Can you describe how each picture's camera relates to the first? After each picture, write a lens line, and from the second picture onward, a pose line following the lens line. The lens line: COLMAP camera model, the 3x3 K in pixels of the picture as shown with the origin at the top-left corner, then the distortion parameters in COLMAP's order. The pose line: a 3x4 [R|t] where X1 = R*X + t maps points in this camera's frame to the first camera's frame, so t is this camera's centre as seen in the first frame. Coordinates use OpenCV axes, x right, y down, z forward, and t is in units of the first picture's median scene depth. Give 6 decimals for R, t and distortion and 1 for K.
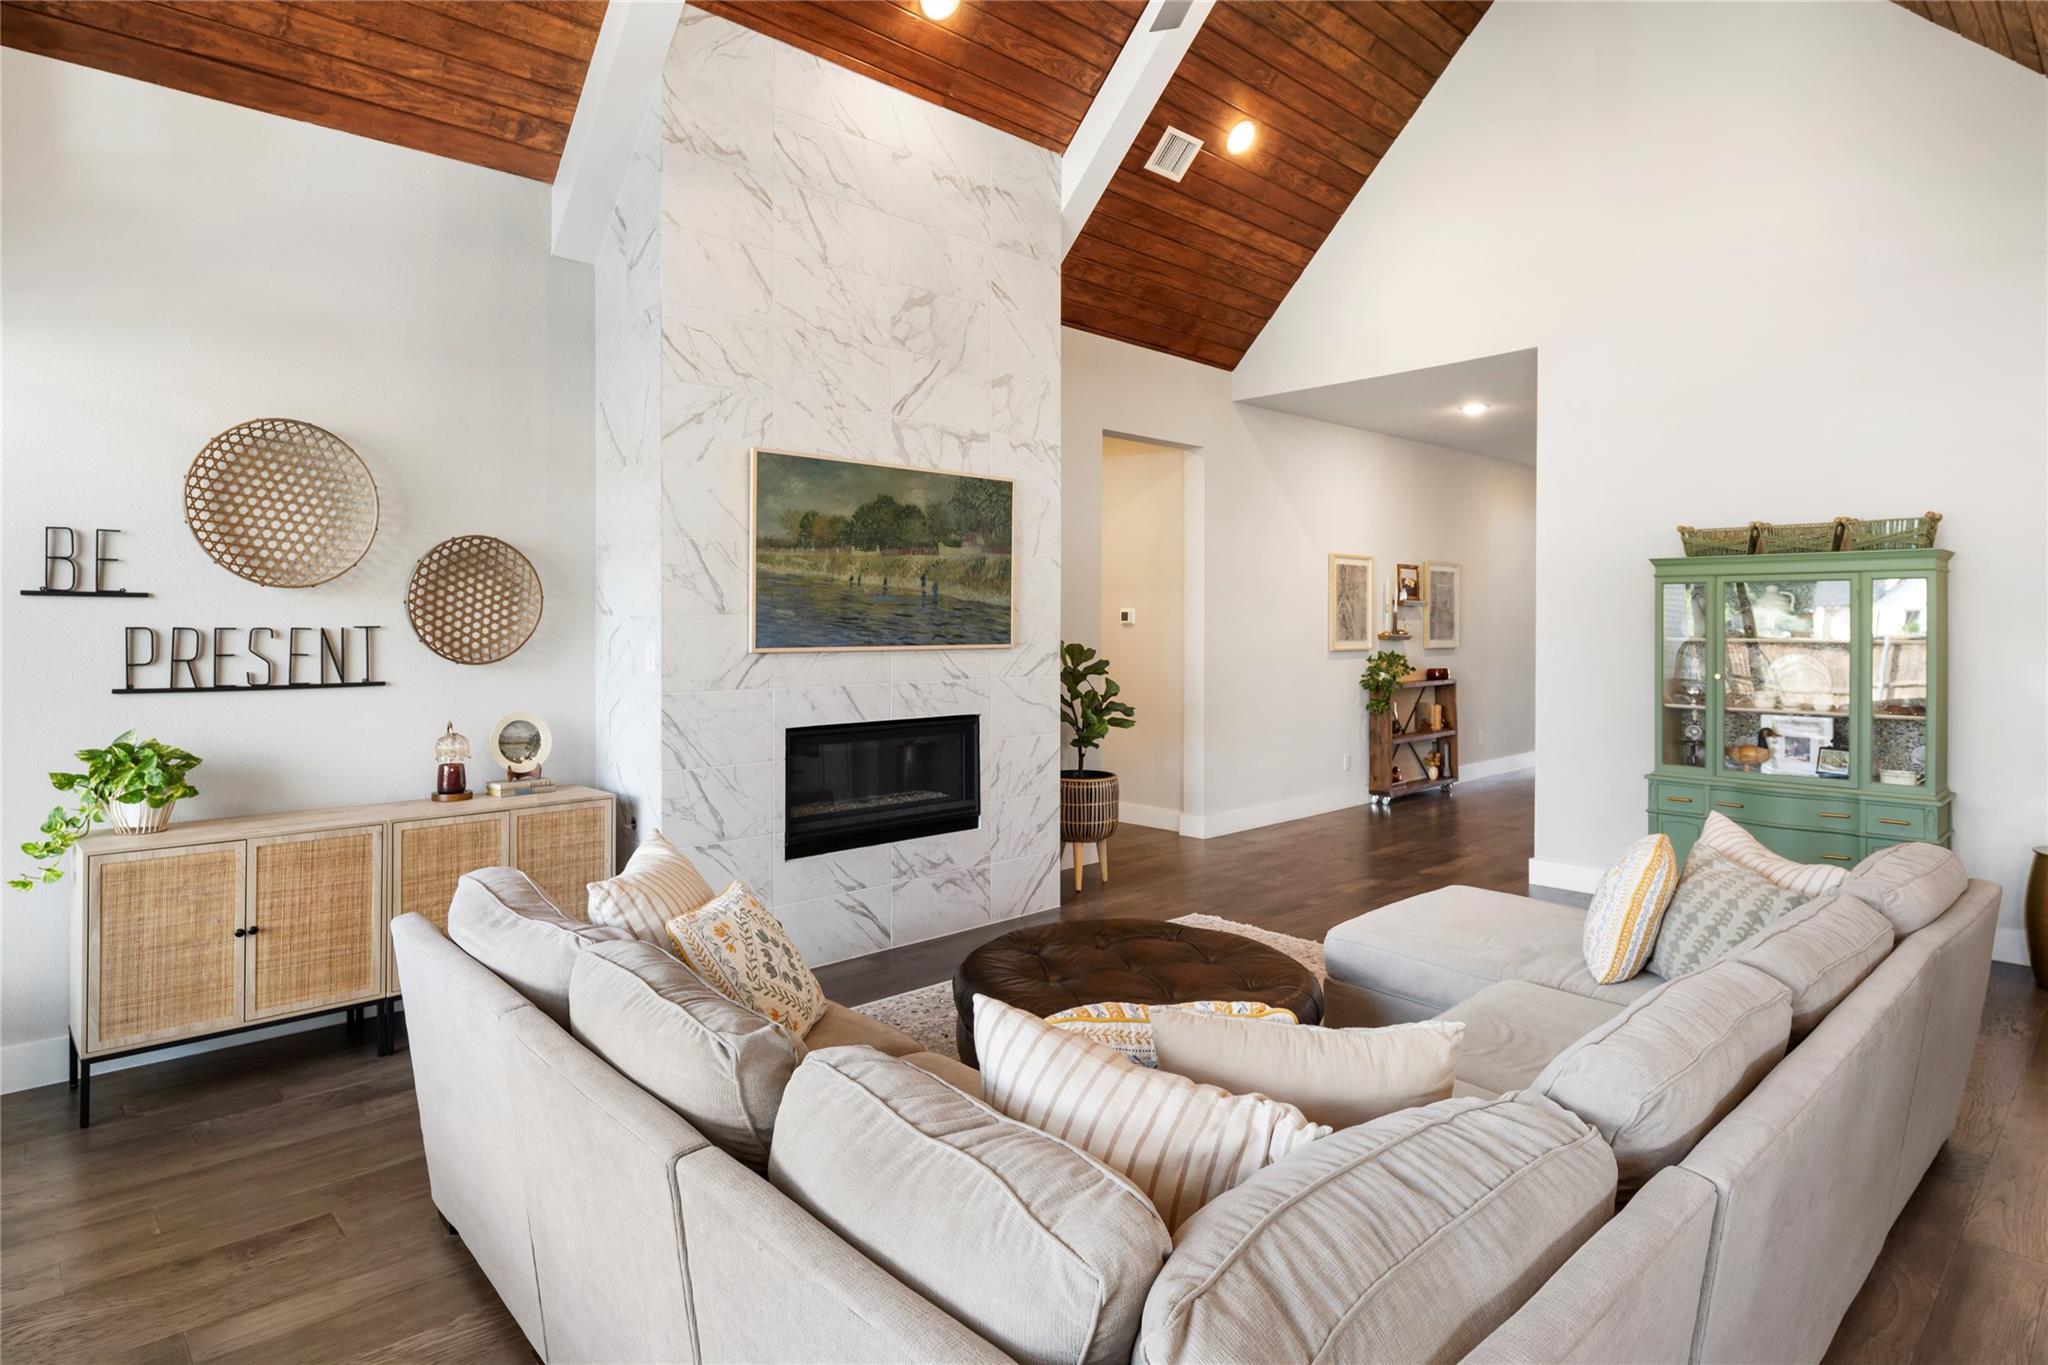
lens RADIAL K [[1113.0, 0, 1042.8], [0, 1113.0, 618.2], [0, 0, 1]] dist [-0.005254, -0.000758]
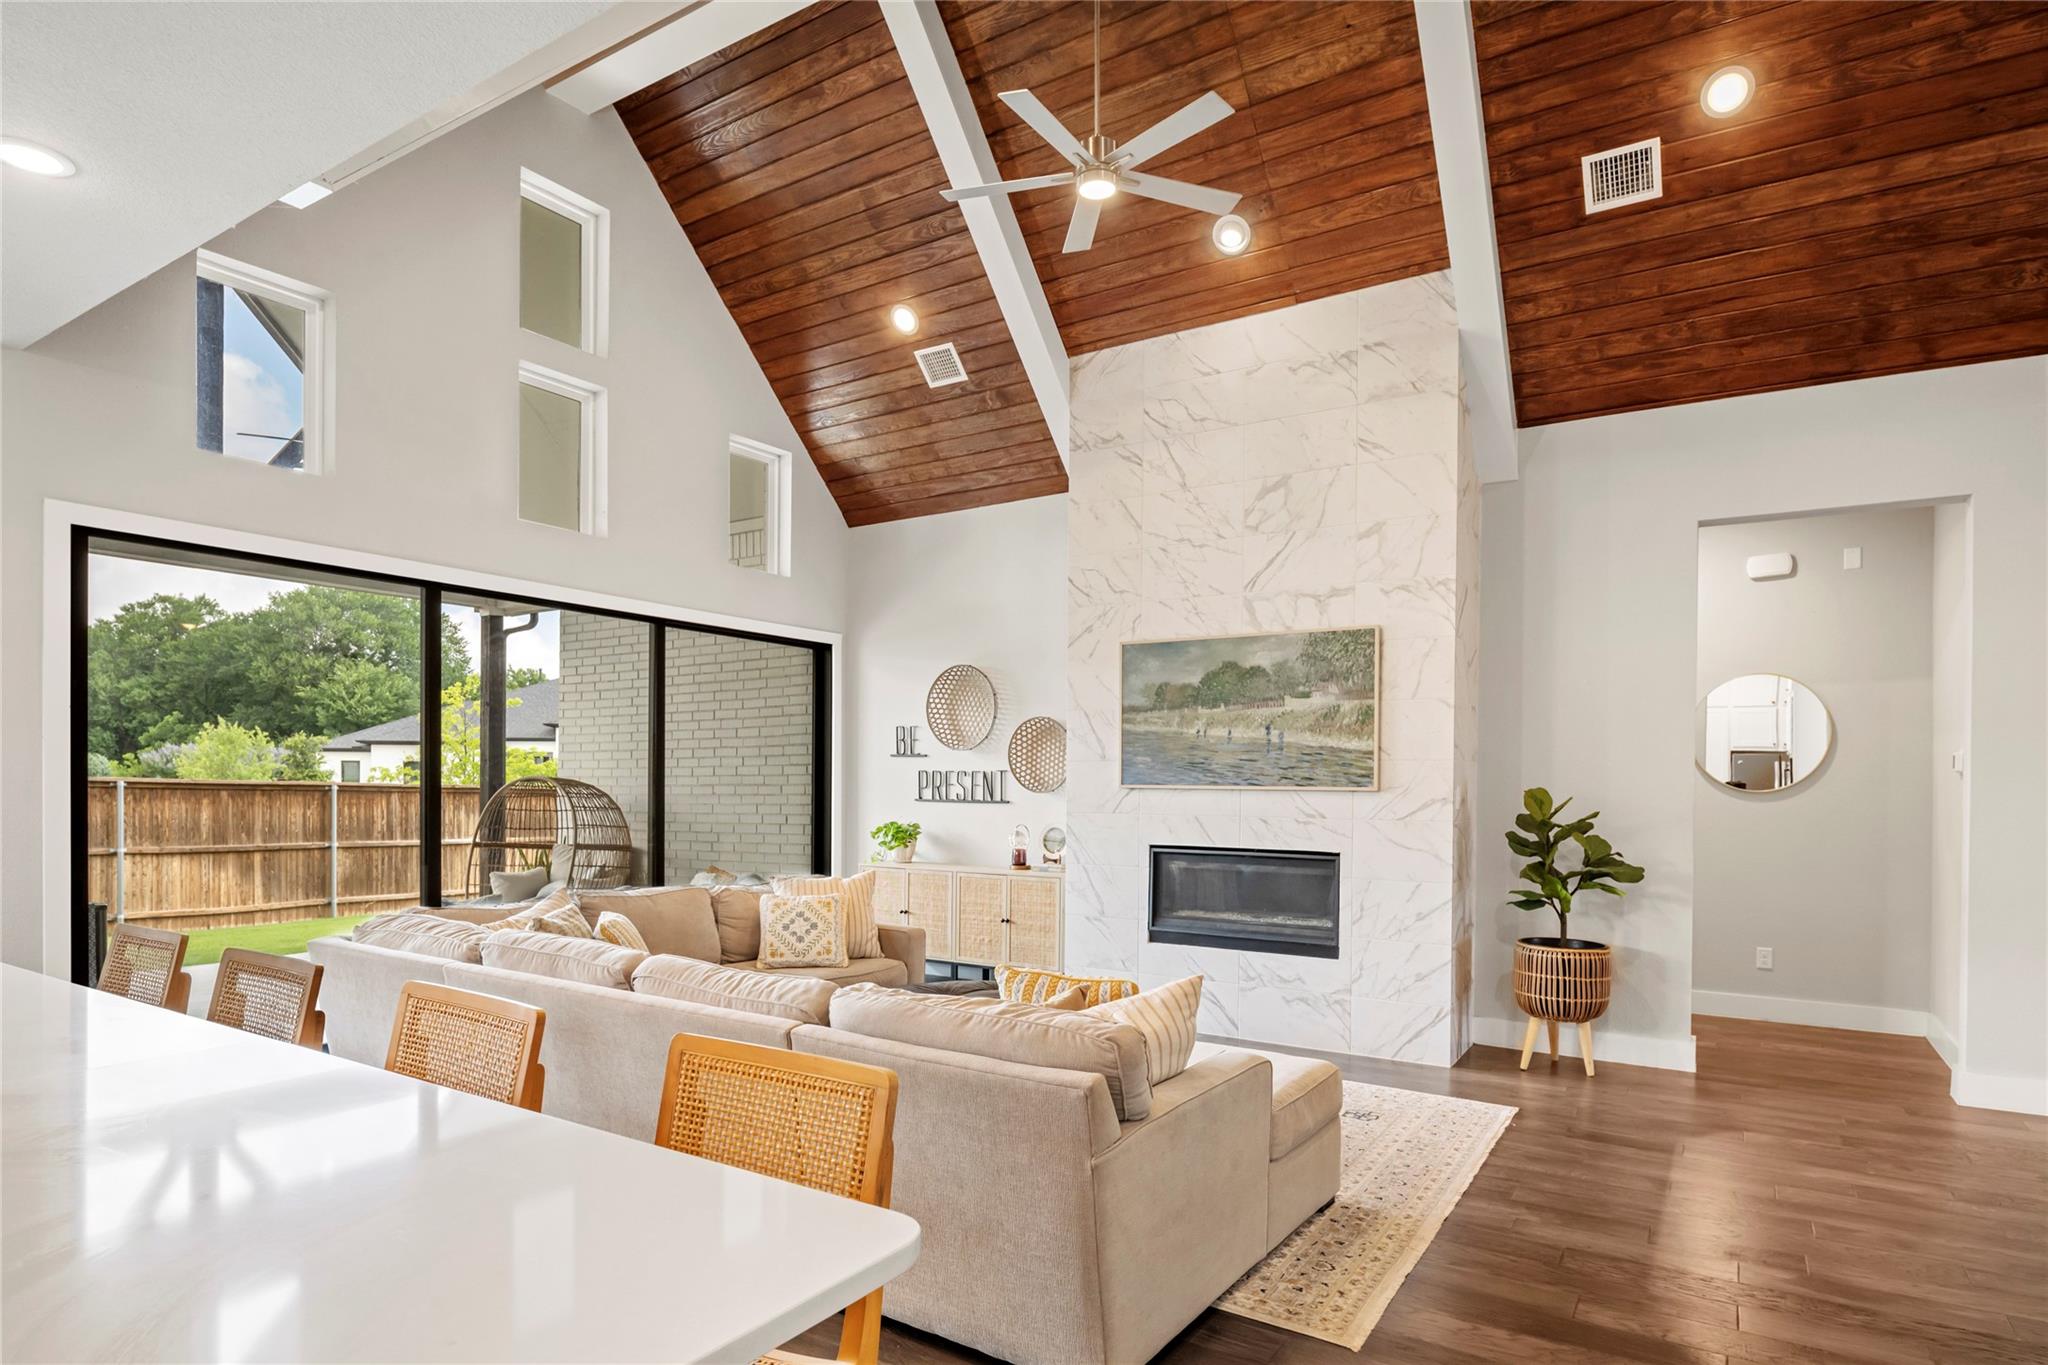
lens RADIAL K [[1113.0, 0, 1046.4], [0, 1113.0, 781.7], [0, 0, 1]] dist [-0.005254, -0.000758]
pose [[0.249545, 0.003070, -0.968358, 0.939551], [-0.001395, 0.999995, 0.002811, 0.016693], [0.968362, 0.000649, 0.249548, 0.483130]]
